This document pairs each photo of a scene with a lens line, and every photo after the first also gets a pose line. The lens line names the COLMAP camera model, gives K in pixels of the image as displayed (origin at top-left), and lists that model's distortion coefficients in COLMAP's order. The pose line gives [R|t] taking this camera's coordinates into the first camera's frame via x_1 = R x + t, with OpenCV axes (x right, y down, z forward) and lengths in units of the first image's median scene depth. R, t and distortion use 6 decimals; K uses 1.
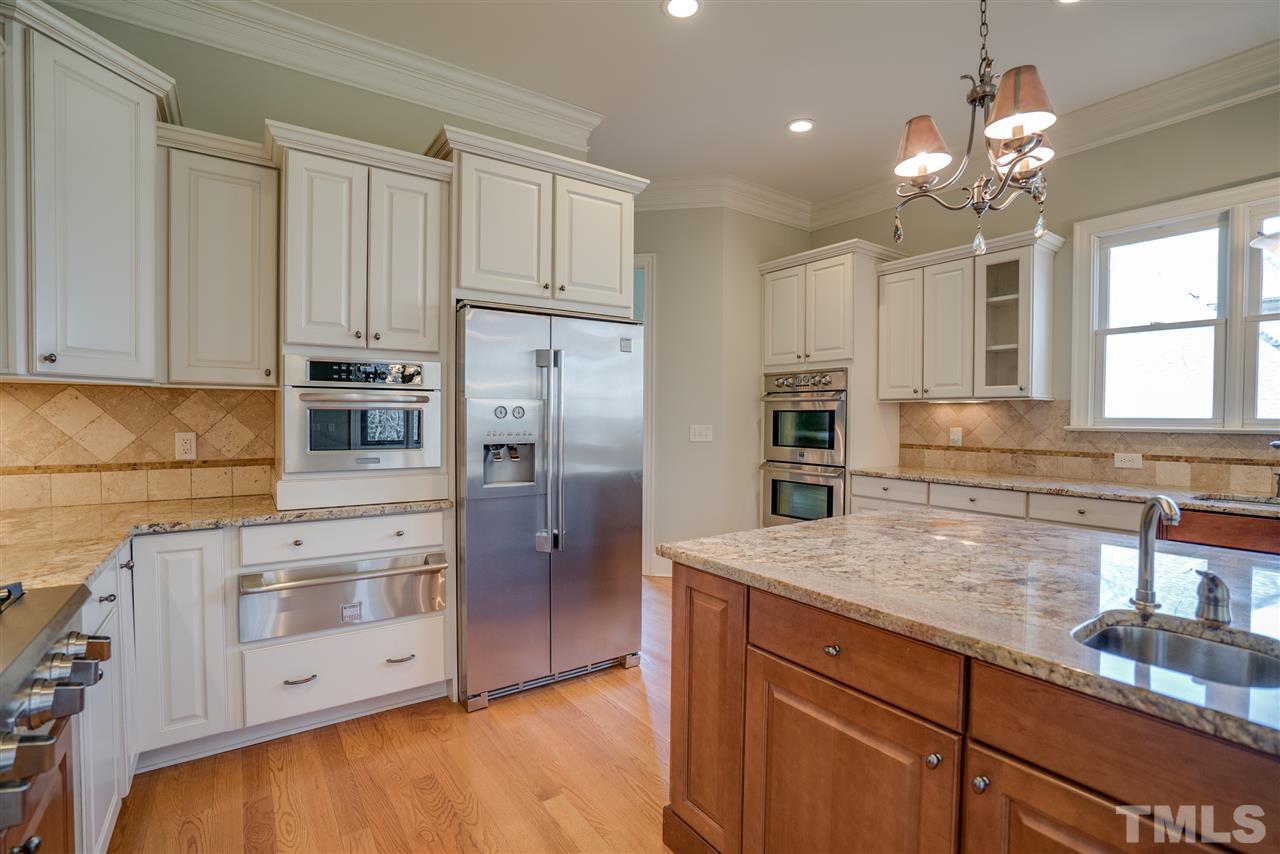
lens RADIAL K [[604.5, 0, 638.4], [0, 604.5, 426.0], [0, 0, 1]] dist [-0.050115, 0.012665]
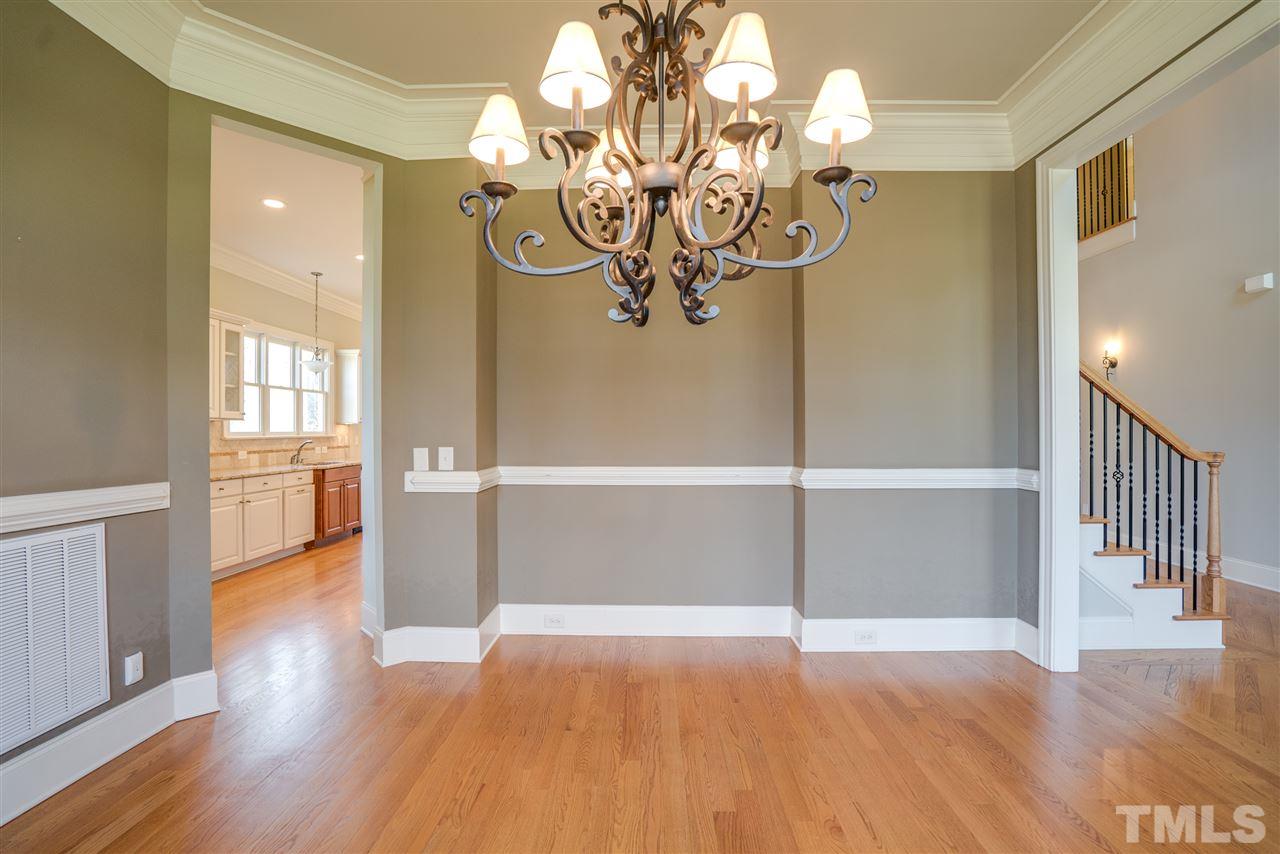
lens RADIAL K [[604.5, 0, 638.4], [0, 604.5, 429.3], [0, 0, 1]] dist [-0.050115, 0.012665]
pose [[-0.810223, -0.003819, 0.586110, -1.174994], [0.008189, 0.999807, 0.017835, -0.041588], [-0.586065, 0.019250, -0.810035, 1.672245]]
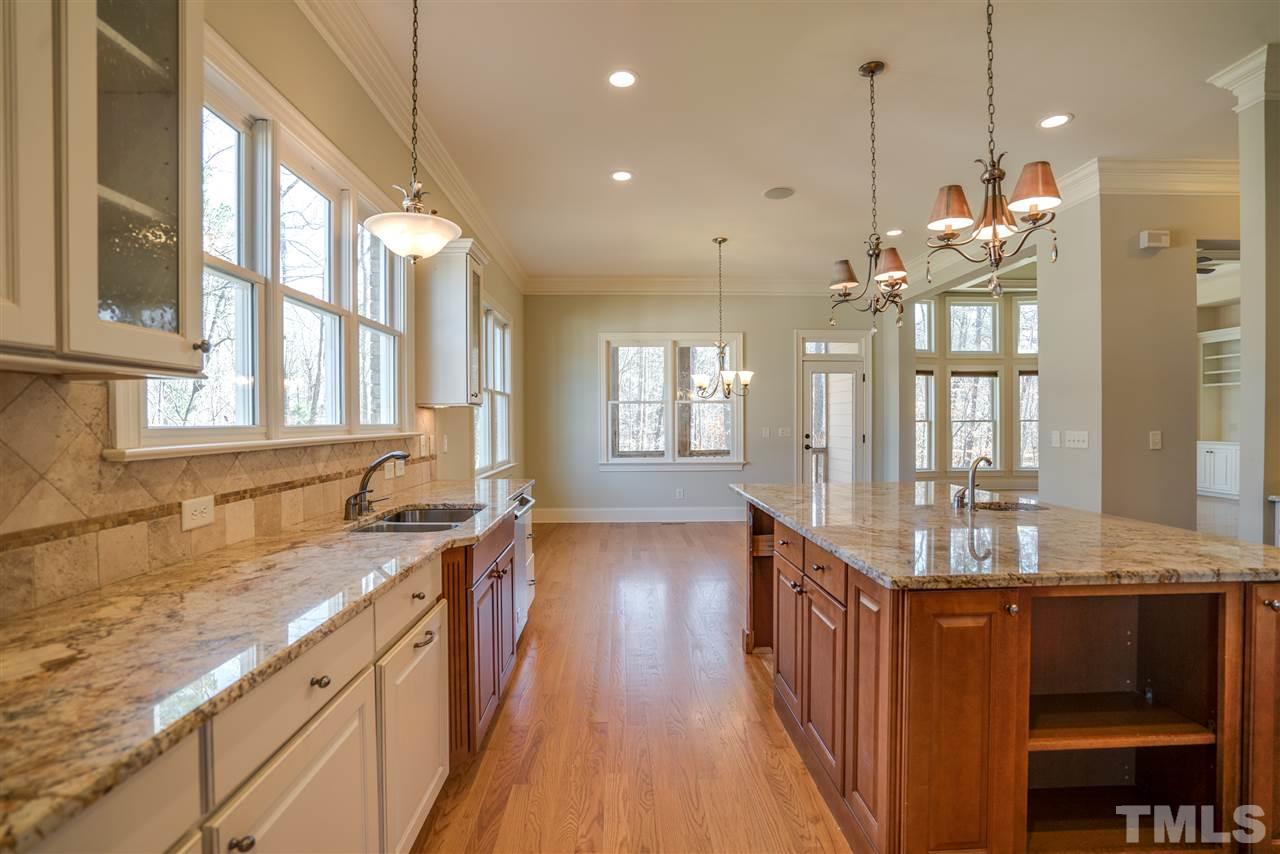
lens RADIAL K [[604.5, 0, 643.1], [0, 604.5, 429.0], [0, 0, 1]] dist [-0.050115, 0.012665]
pose [[-0.844661, -0.007111, 0.535255, 0.230279], [0.011842, 0.999419, 0.031966, -0.022398], [-0.535171, 0.033339, -0.844086, 1.152799]]
